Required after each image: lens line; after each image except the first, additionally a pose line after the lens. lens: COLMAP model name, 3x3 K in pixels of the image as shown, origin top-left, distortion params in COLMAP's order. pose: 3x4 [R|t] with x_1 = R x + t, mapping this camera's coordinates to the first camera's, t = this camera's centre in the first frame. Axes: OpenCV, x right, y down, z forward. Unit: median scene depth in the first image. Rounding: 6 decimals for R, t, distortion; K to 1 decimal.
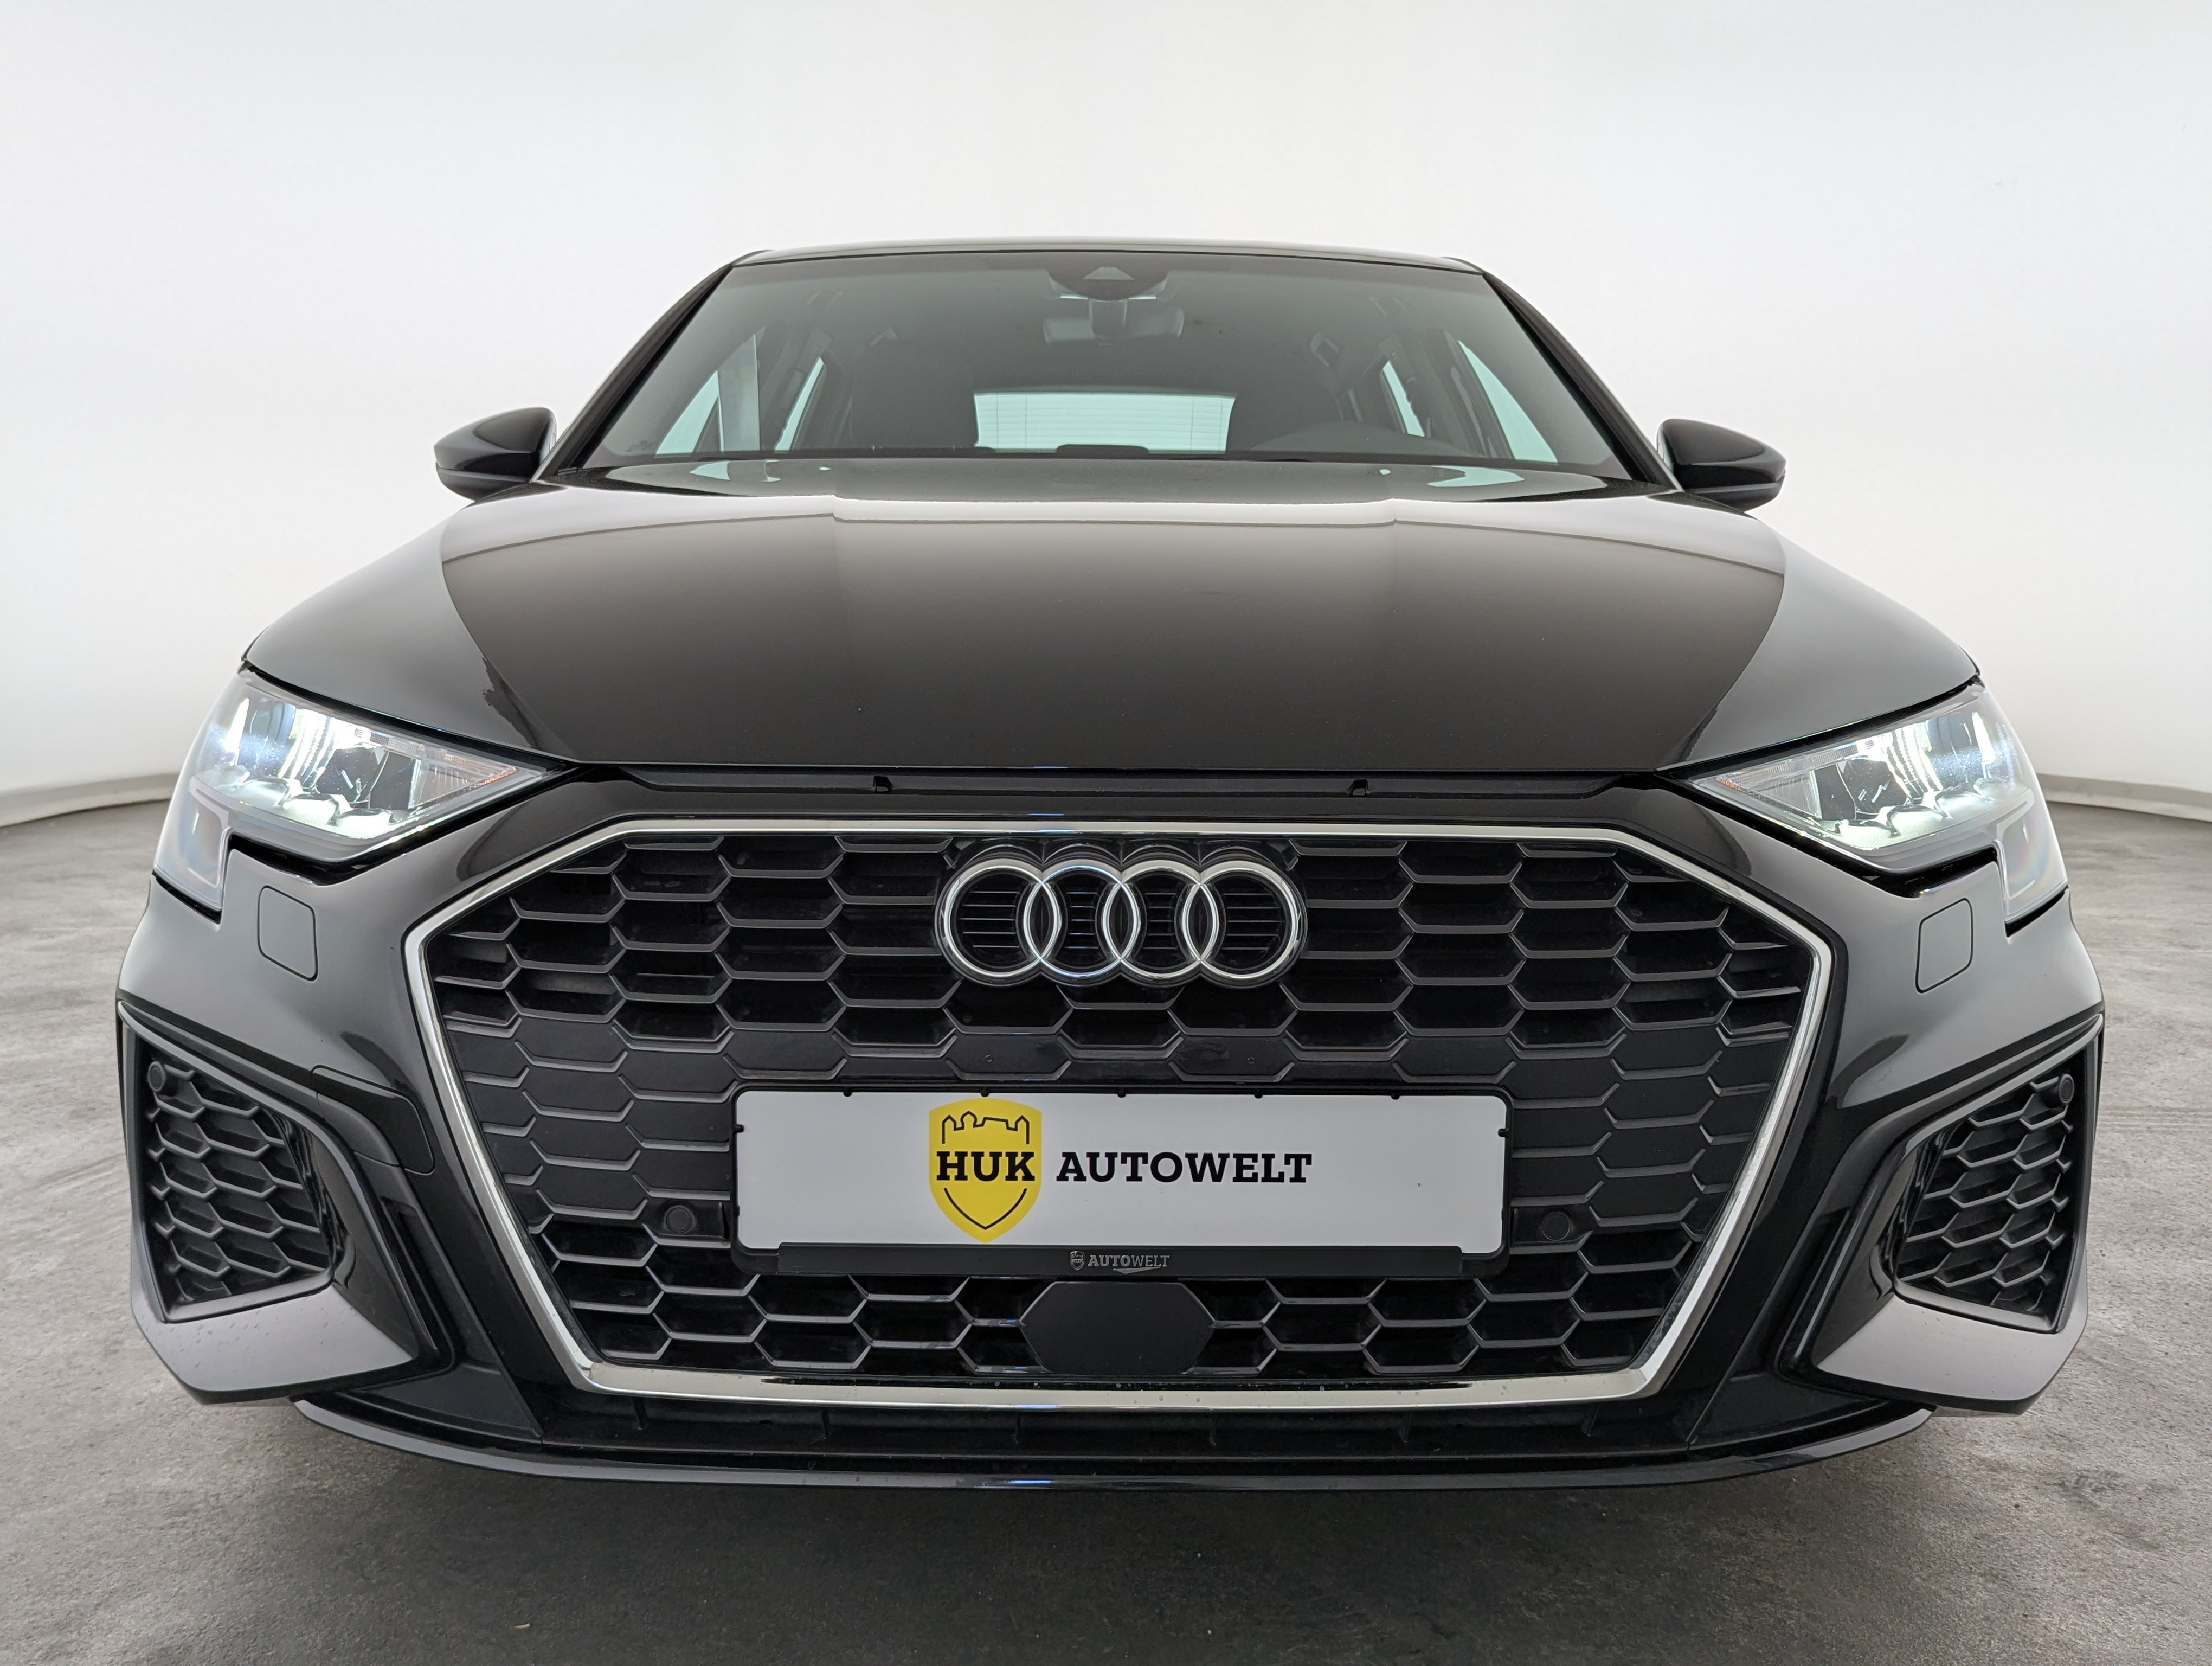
lens RADIAL K [[2152.2, 0, 1120.1], [0, 2152.2, 837.3], [0, 0, 1]] dist [0.028411, 0.000000]
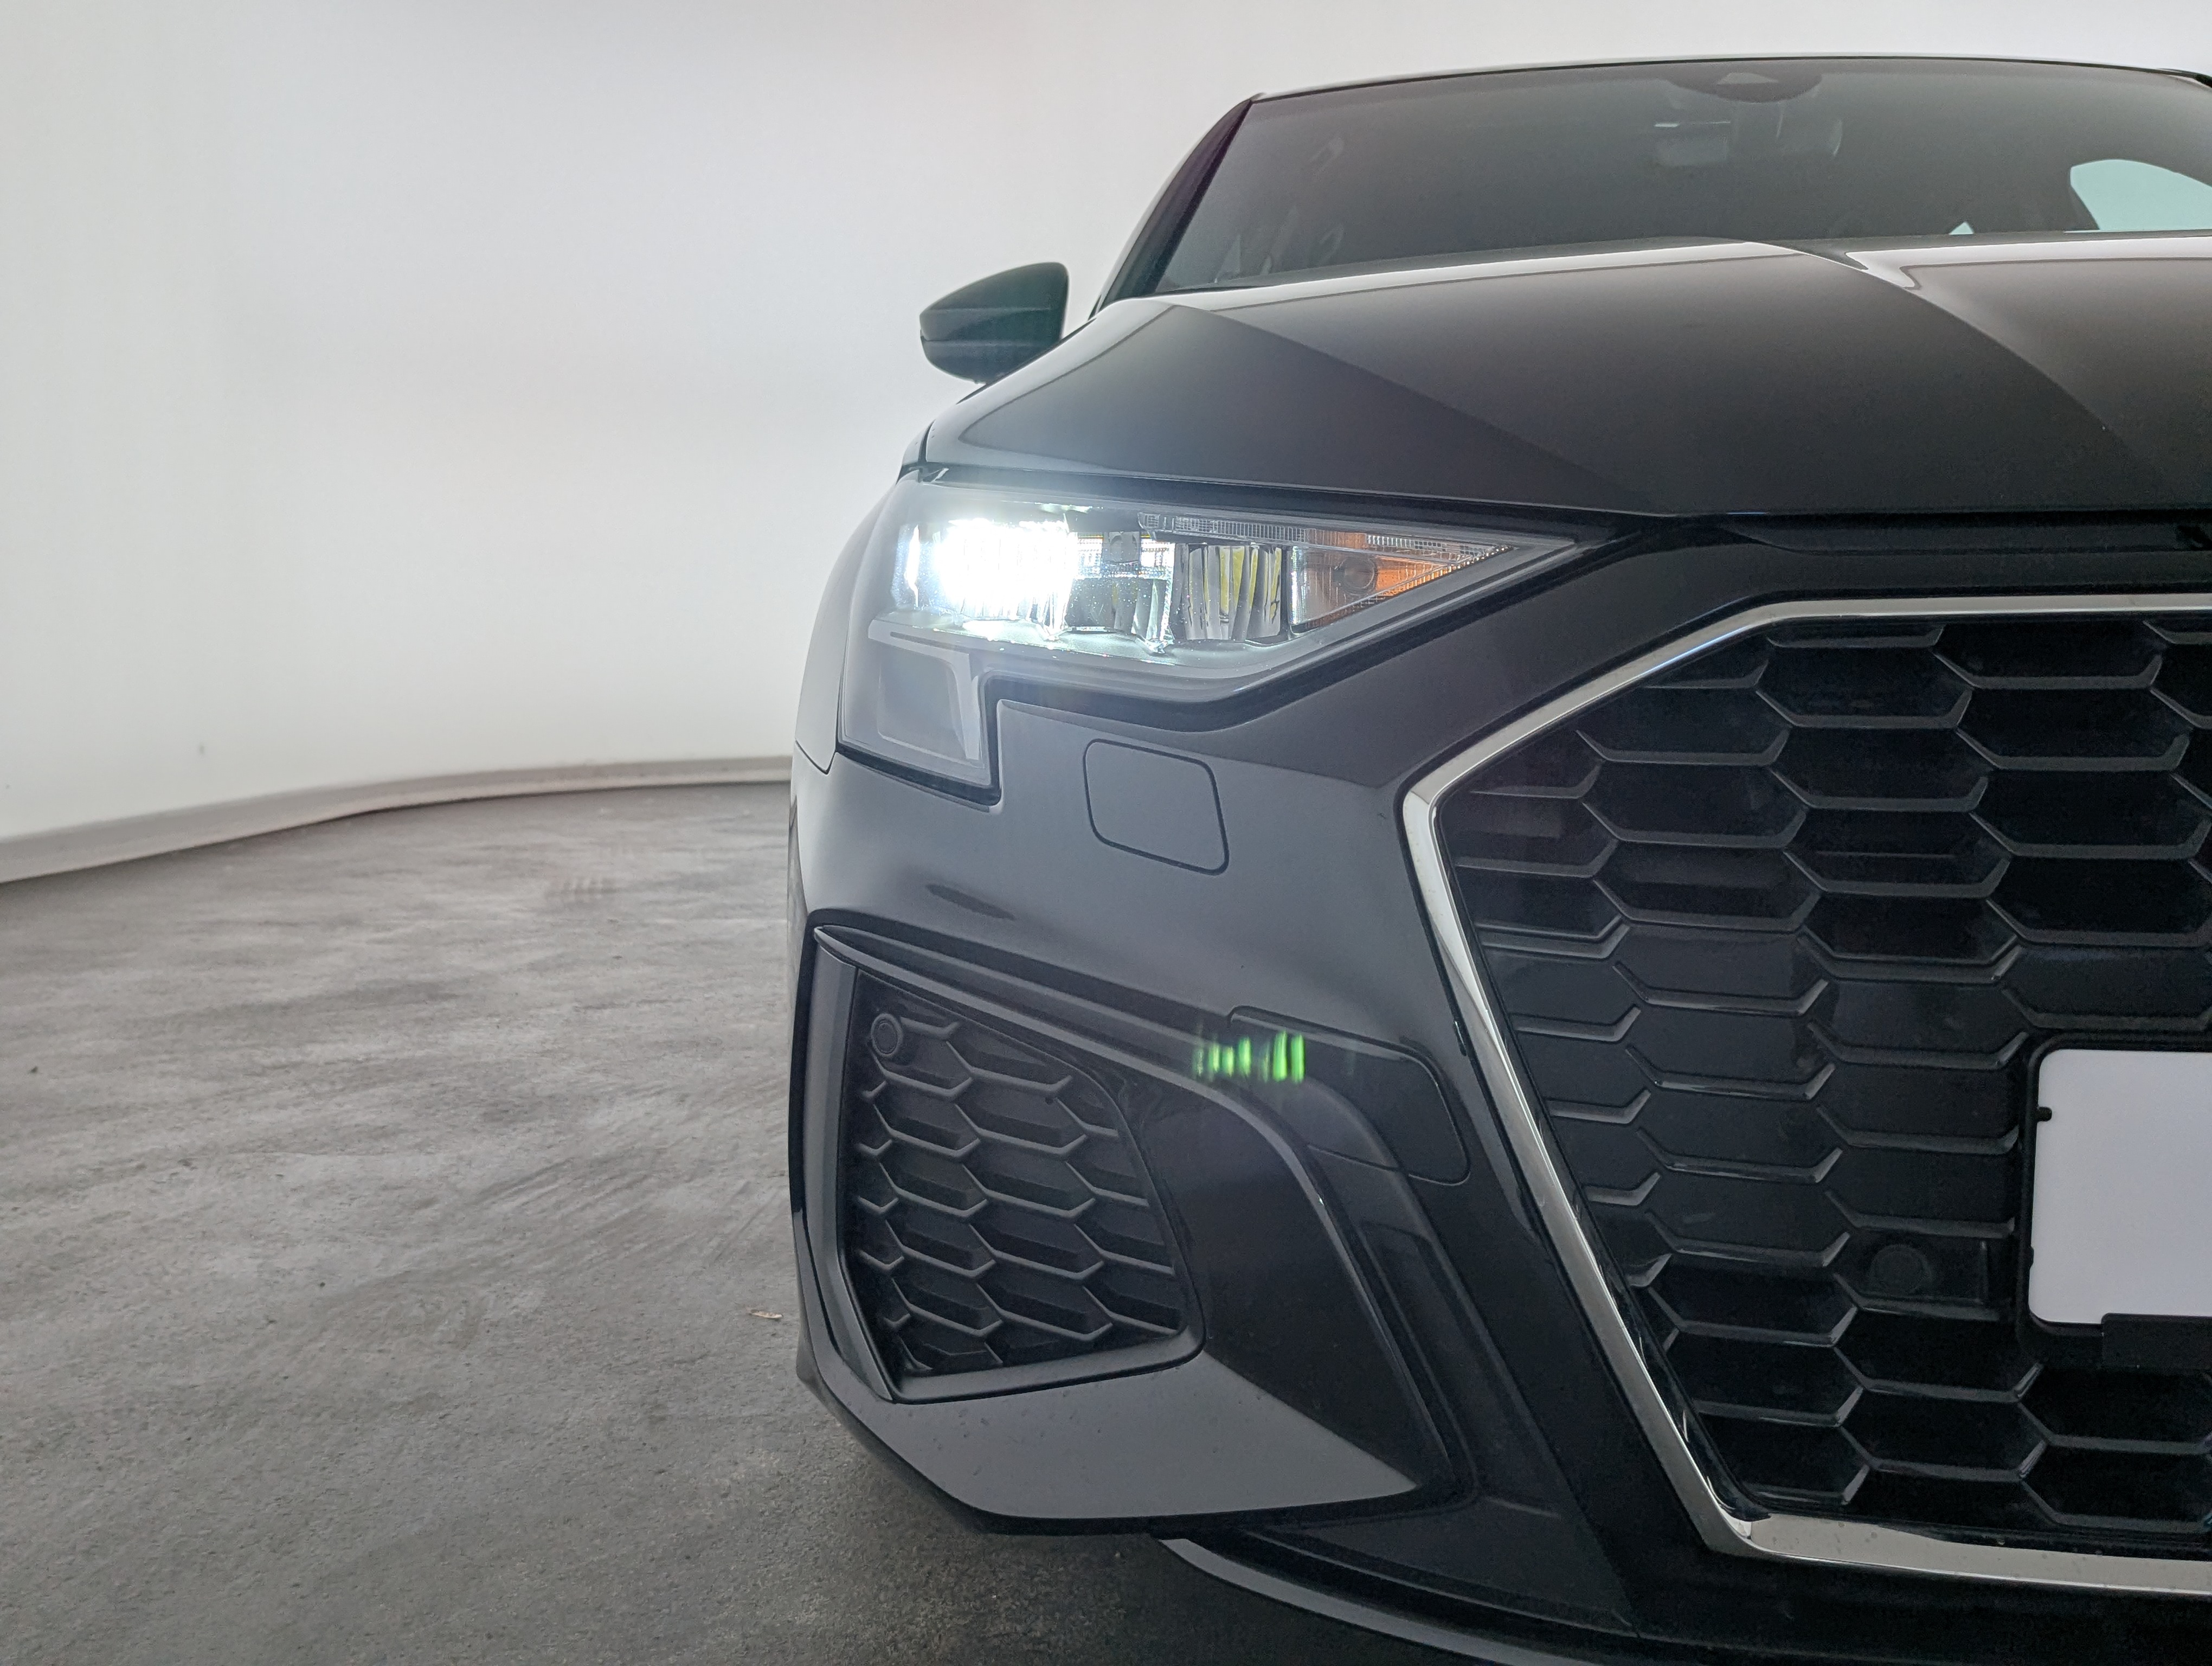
lens RADIAL K [[2152.2, 0, 1092.2], [0, 2152.2, 826.9], [0, 0, 1]] dist [0.028411, 0.000000]
pose [[0.995833, -0.002720, -0.091152, -0.314113], [0.000886, 0.999796, -0.020156, 0.058153], [0.091188, 0.019991, 0.995633, 0.331036]]
